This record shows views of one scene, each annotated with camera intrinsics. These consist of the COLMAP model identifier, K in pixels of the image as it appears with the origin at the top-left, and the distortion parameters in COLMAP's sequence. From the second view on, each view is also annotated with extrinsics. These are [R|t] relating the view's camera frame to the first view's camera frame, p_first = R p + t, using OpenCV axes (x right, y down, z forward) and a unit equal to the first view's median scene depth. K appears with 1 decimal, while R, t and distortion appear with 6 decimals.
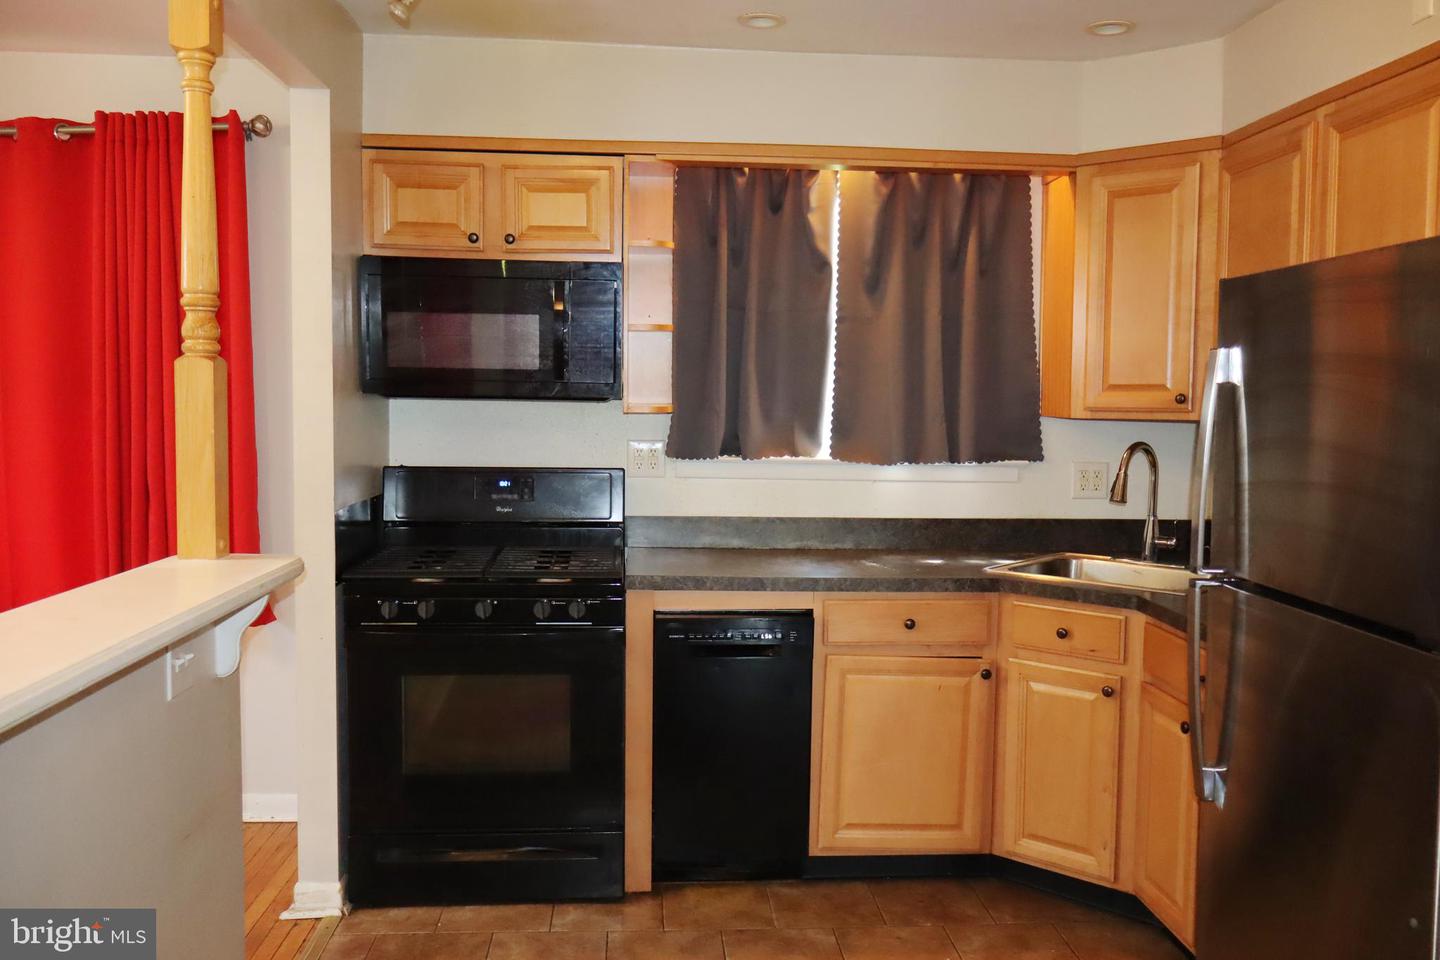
lens RADIAL K [[1201.6, 0, 716.1], [0, 1201.6, 485.0], [0, 0, 1]] dist [0.013708, 0.003430]
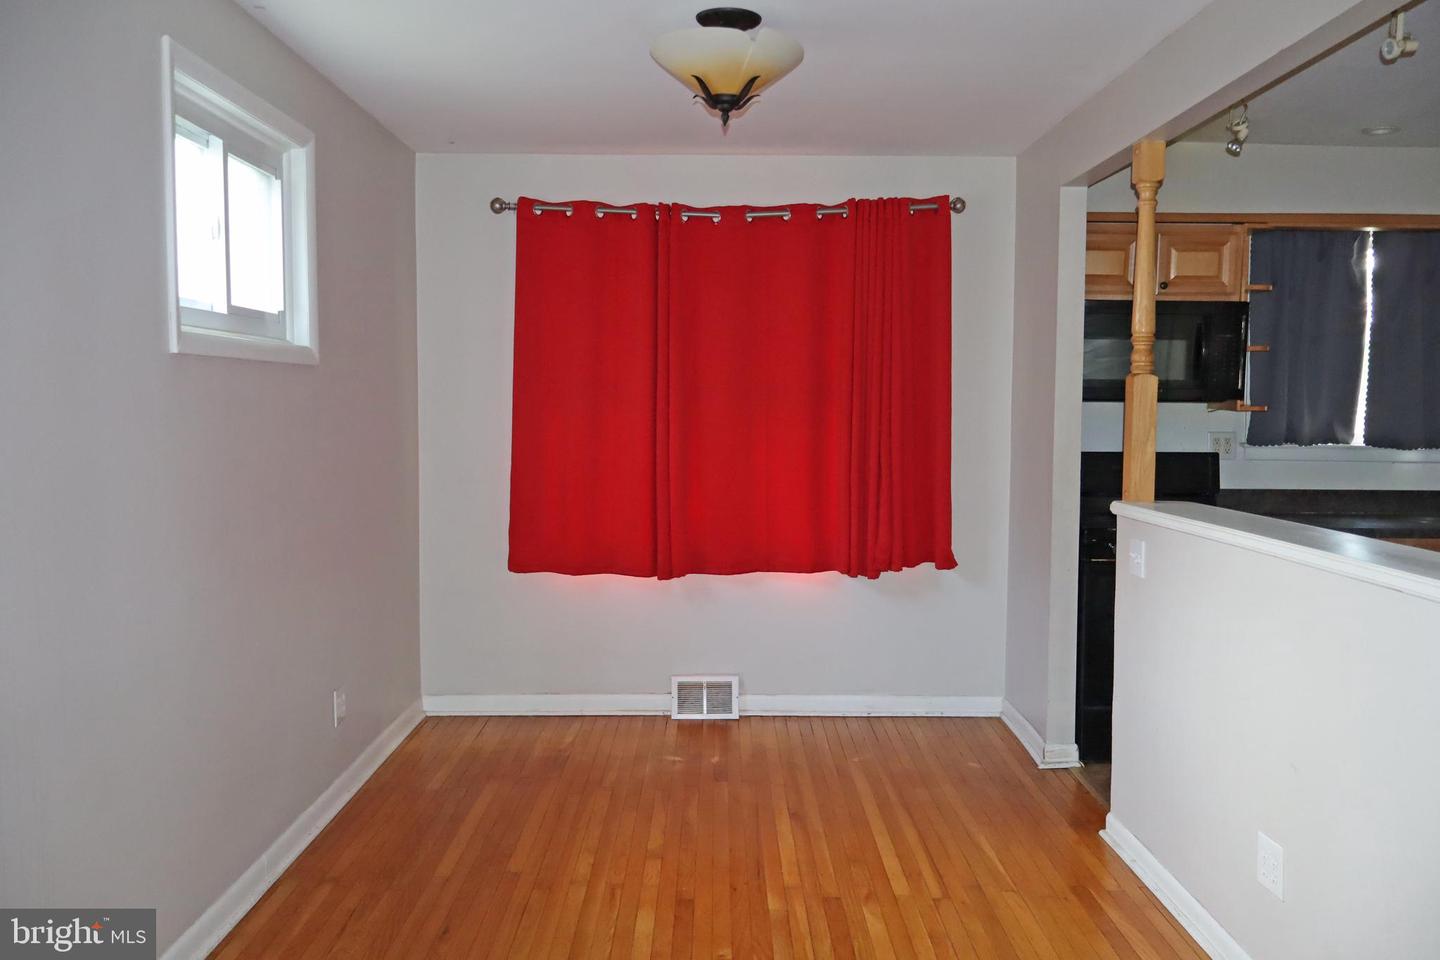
lens RADIAL K [[1201.6, 0, 721.0], [0, 1201.6, 478.9], [0, 0, 1]] dist [0.013708, 0.003430]
pose [[0.998447, -0.003832, -0.055586, -0.574216], [0.003208, 0.999931, -0.011306, 0.029598], [0.055626, 0.011110, 0.998390, -0.384870]]
